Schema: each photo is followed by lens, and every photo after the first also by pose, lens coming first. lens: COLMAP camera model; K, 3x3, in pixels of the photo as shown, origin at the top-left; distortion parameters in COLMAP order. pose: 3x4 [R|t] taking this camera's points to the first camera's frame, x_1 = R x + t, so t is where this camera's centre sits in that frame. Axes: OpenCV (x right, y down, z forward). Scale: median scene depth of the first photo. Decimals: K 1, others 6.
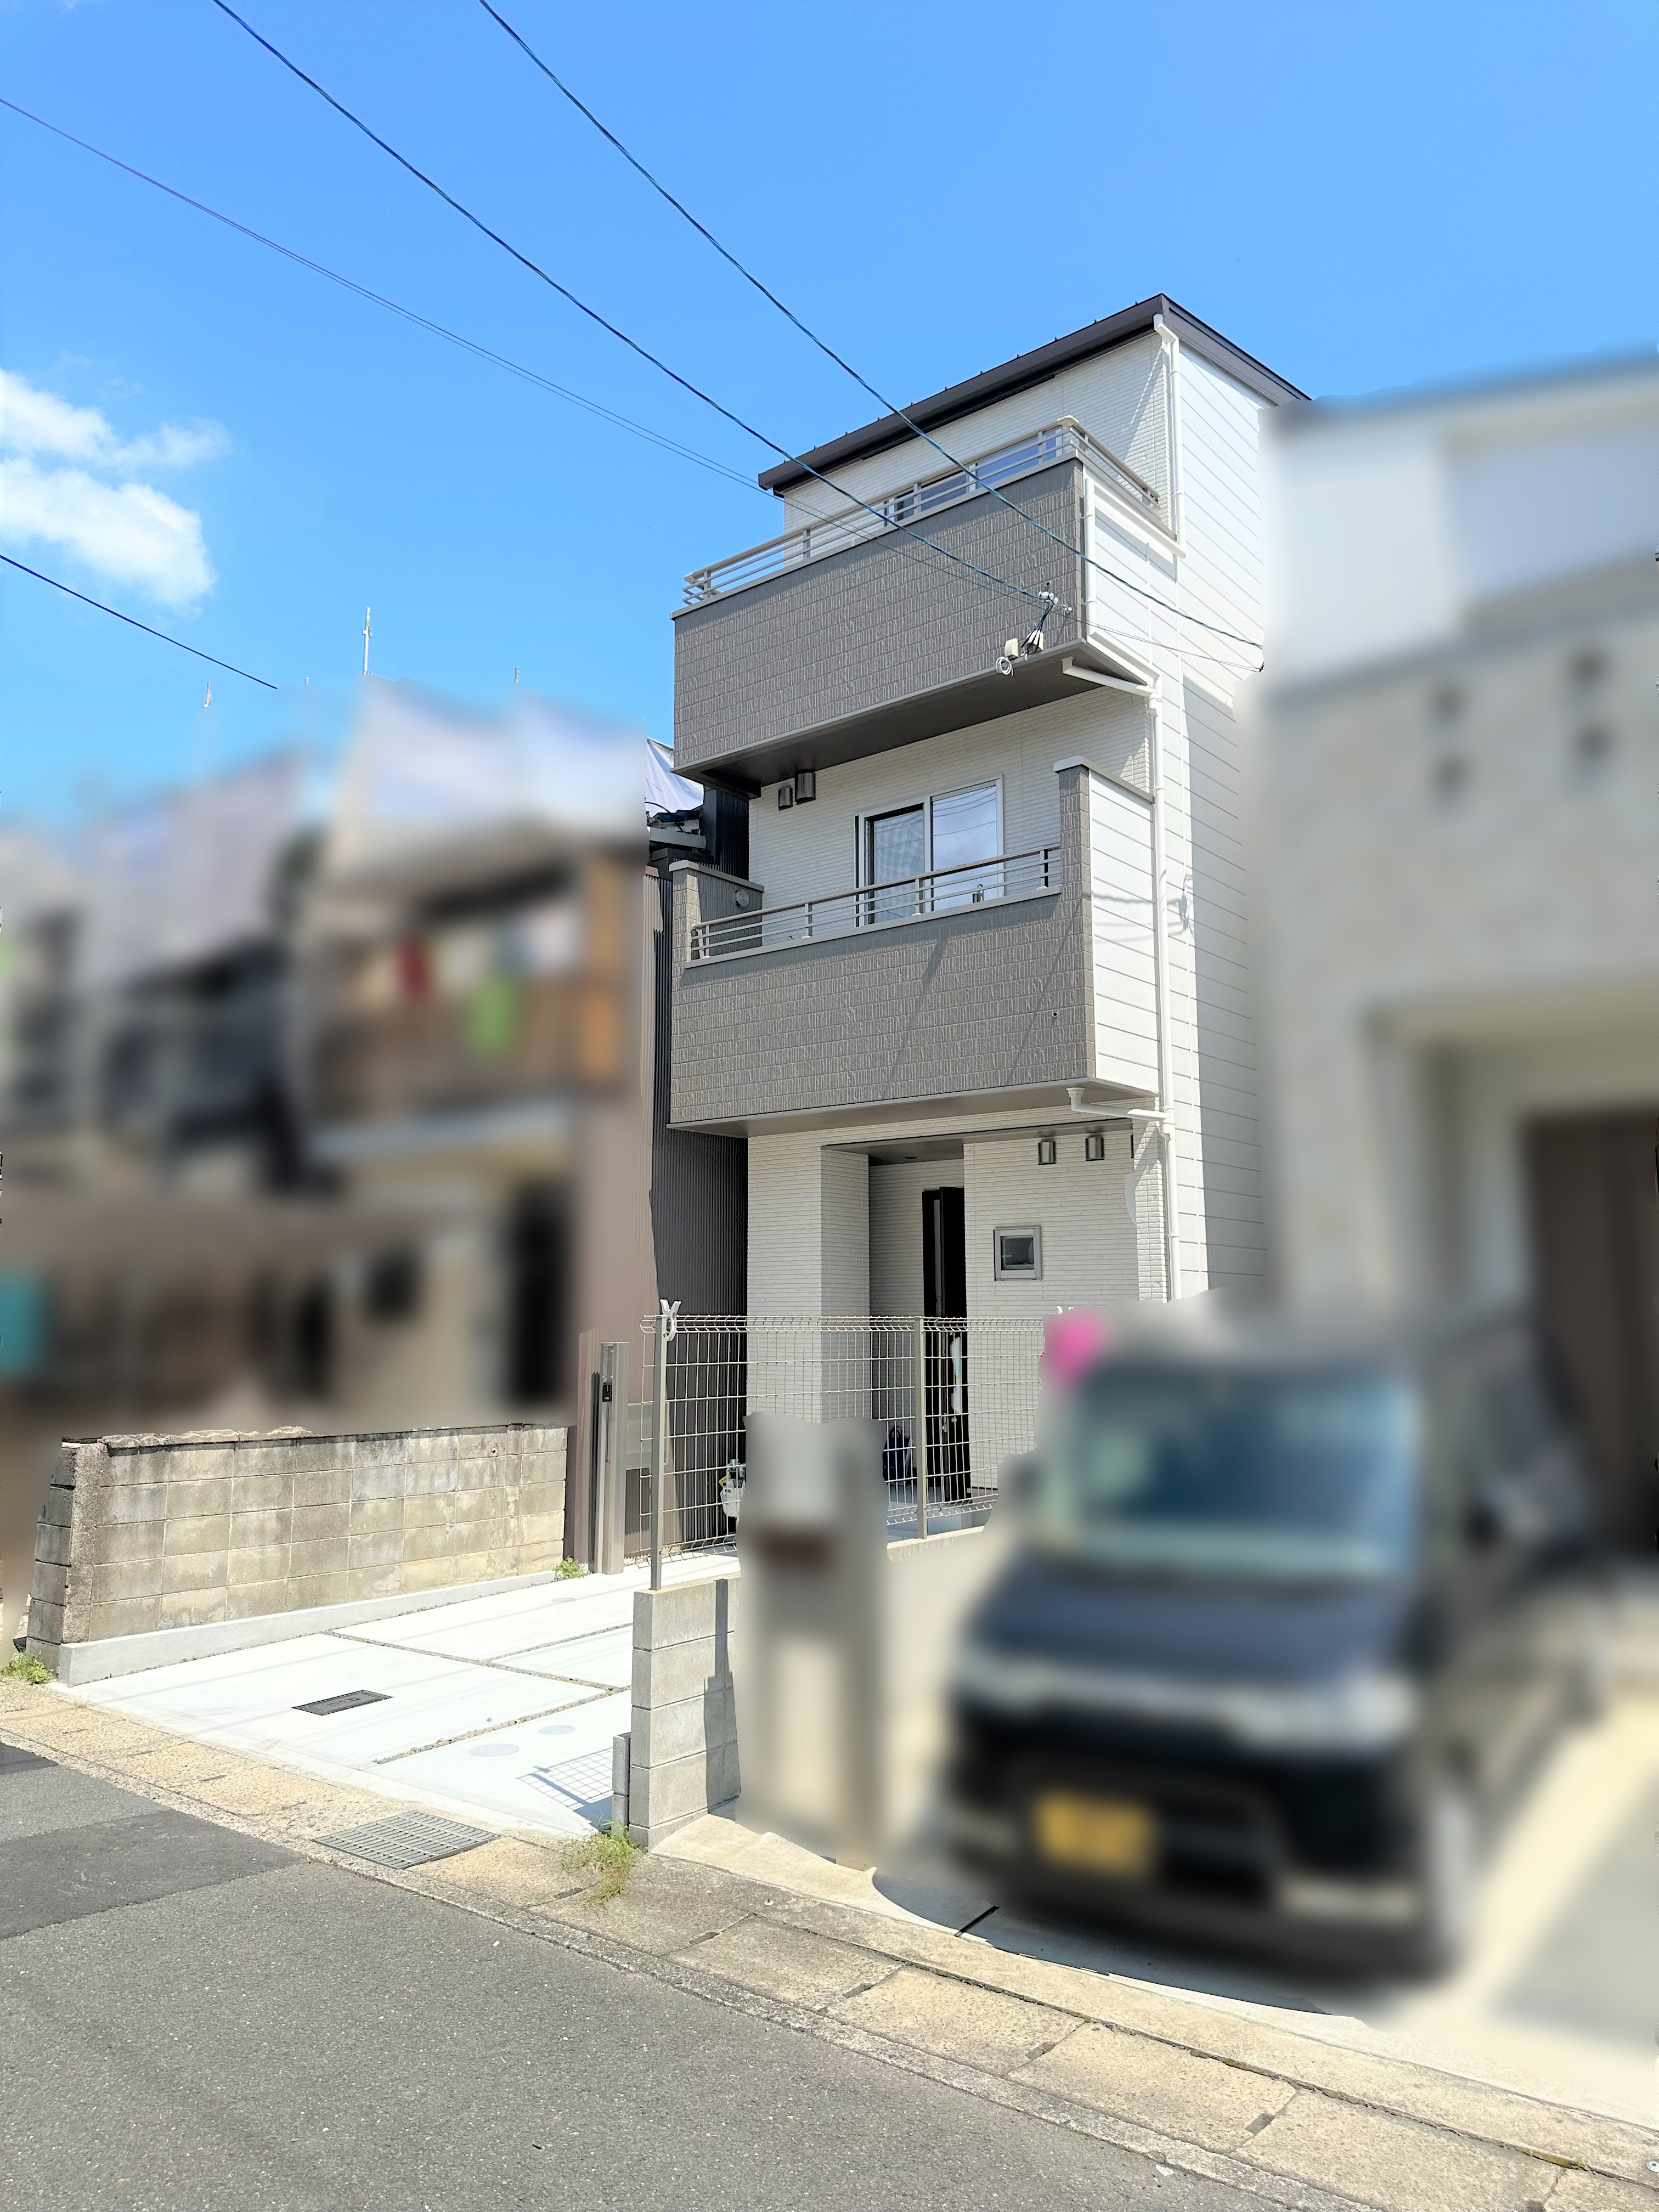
lens RADIAL K [[1579.3, 0, 781.6], [0, 1579.3, 1093.3], [0, 0, 1]] dist [0.037066, -0.021315]
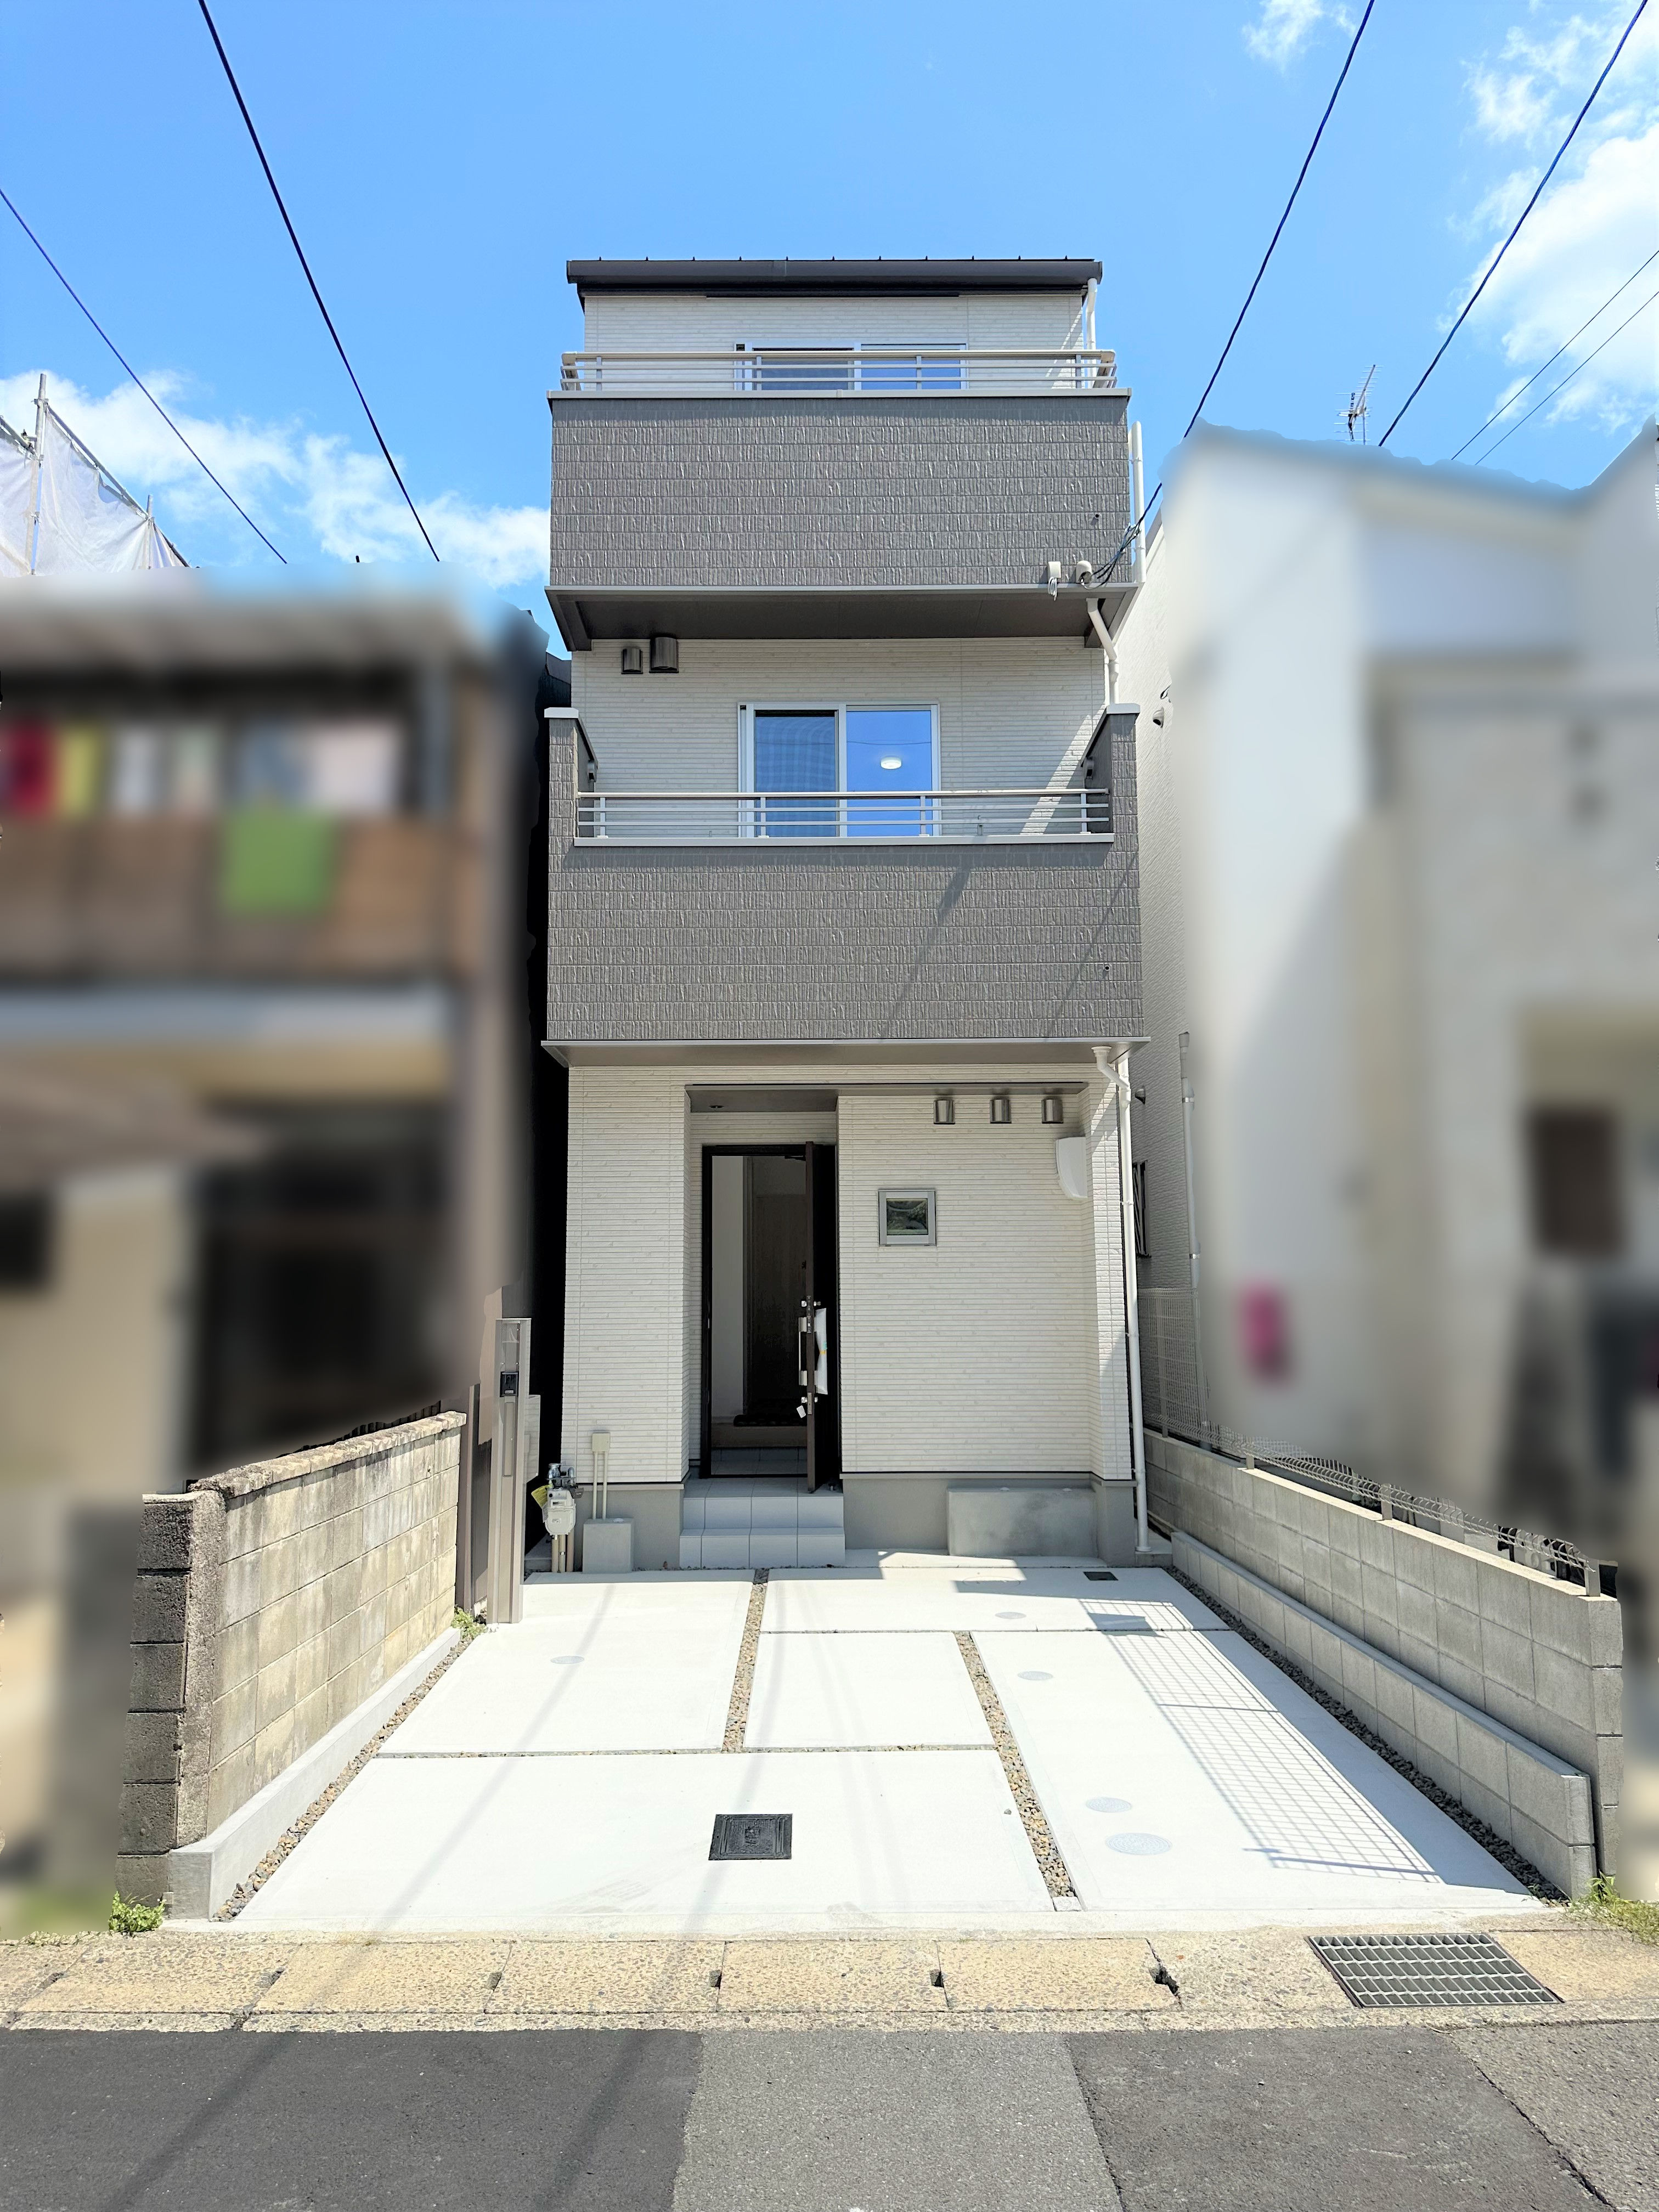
lens RADIAL K [[1579.3, 0, 831.1], [0, 1579.3, 1104.9], [0, 0, 1]] dist [0.037066, -0.021315]
pose [[0.755695, 0.079366, 0.650097, -0.528320], [-0.088088, 0.995928, -0.019191, 0.061183], [-0.648973, -0.042763, 0.759609, 0.353162]]
